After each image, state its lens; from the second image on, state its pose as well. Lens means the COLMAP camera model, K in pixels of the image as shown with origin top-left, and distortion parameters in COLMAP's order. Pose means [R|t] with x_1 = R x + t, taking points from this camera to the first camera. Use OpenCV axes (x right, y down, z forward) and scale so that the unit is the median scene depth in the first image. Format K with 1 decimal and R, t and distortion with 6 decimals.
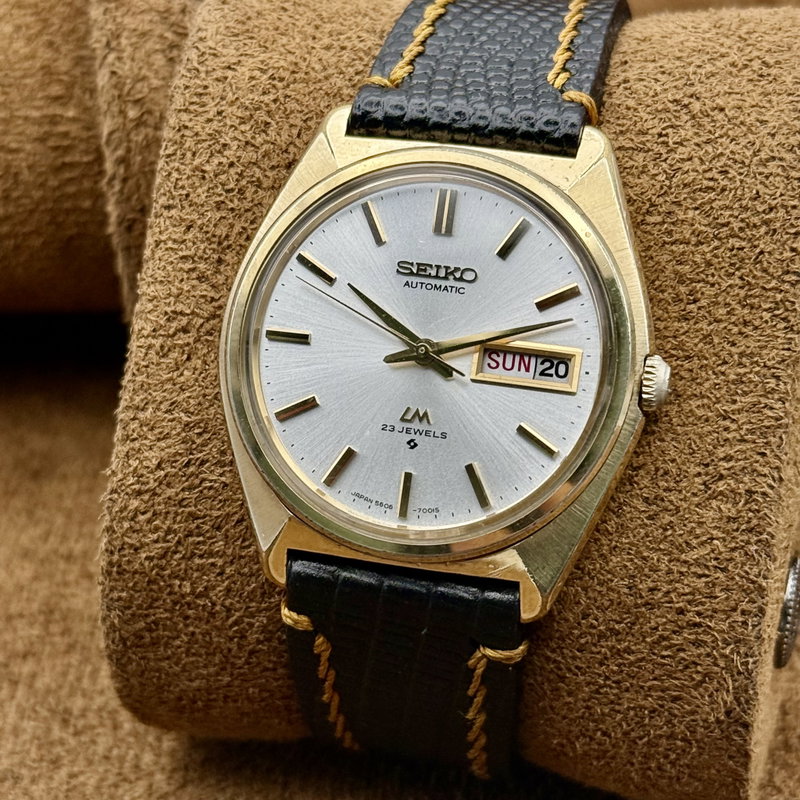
lens RADIAL K [[2265.6, 0, 382.4], [0, 2265.6, 400.5], [0, 0, 1]] dist [0.208806, -0.916788]
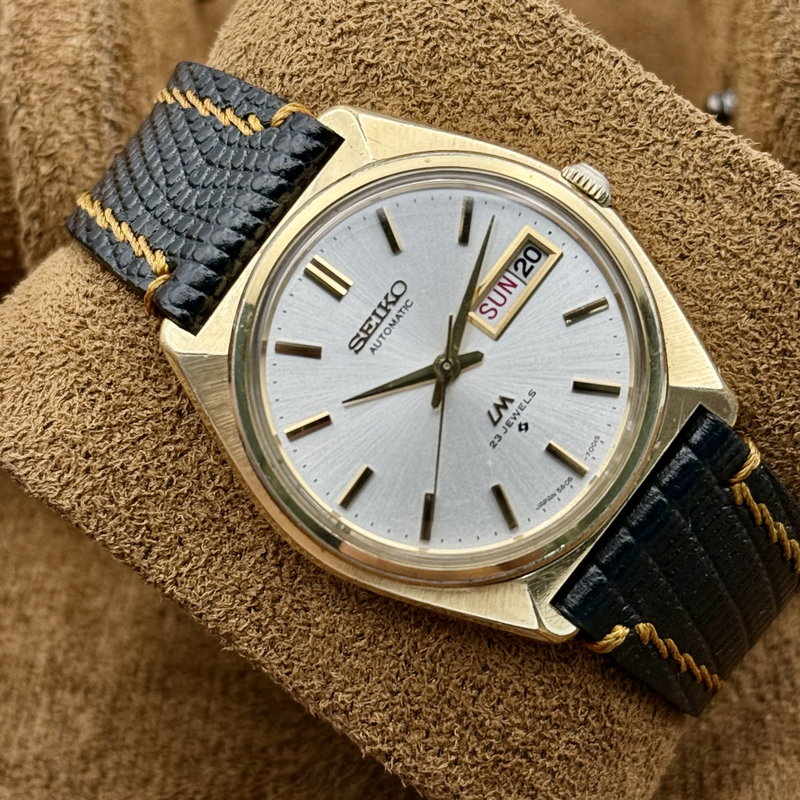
lens RADIAL K [[2265.6, 0, 382.4], [0, 2265.6, 400.5], [0, 0, 1]] dist [0.208806, -0.916788]
pose [[0.483084, -0.840852, 0.244128, -0.233620], [0.863133, 0.504169, 0.028531, -0.063492], [-0.147072, 0.196932, 0.969323, 0.081131]]
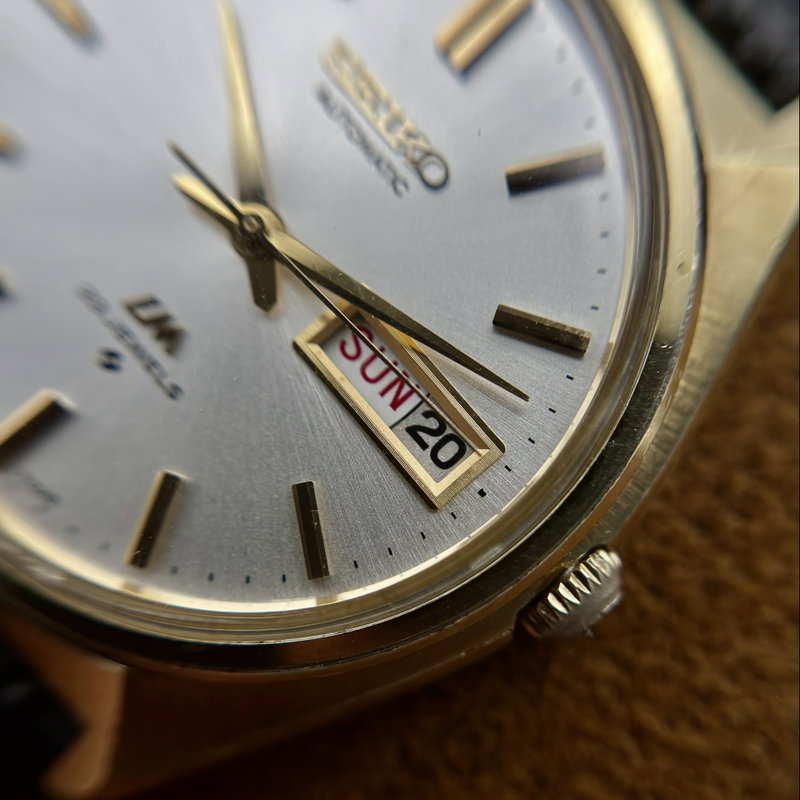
lens RADIAL K [[1414.8, 0, 400.0], [0, 1414.8, 400.0], [0, 0, 1]] dist [0.880456, -2.697632]
pose [[0.753108, 0.651958, 0.088197, 0.036434], [-0.657823, 0.748237, 0.086084, -0.040203], [-0.009869, -0.122849, 0.992376, 0.680904]]
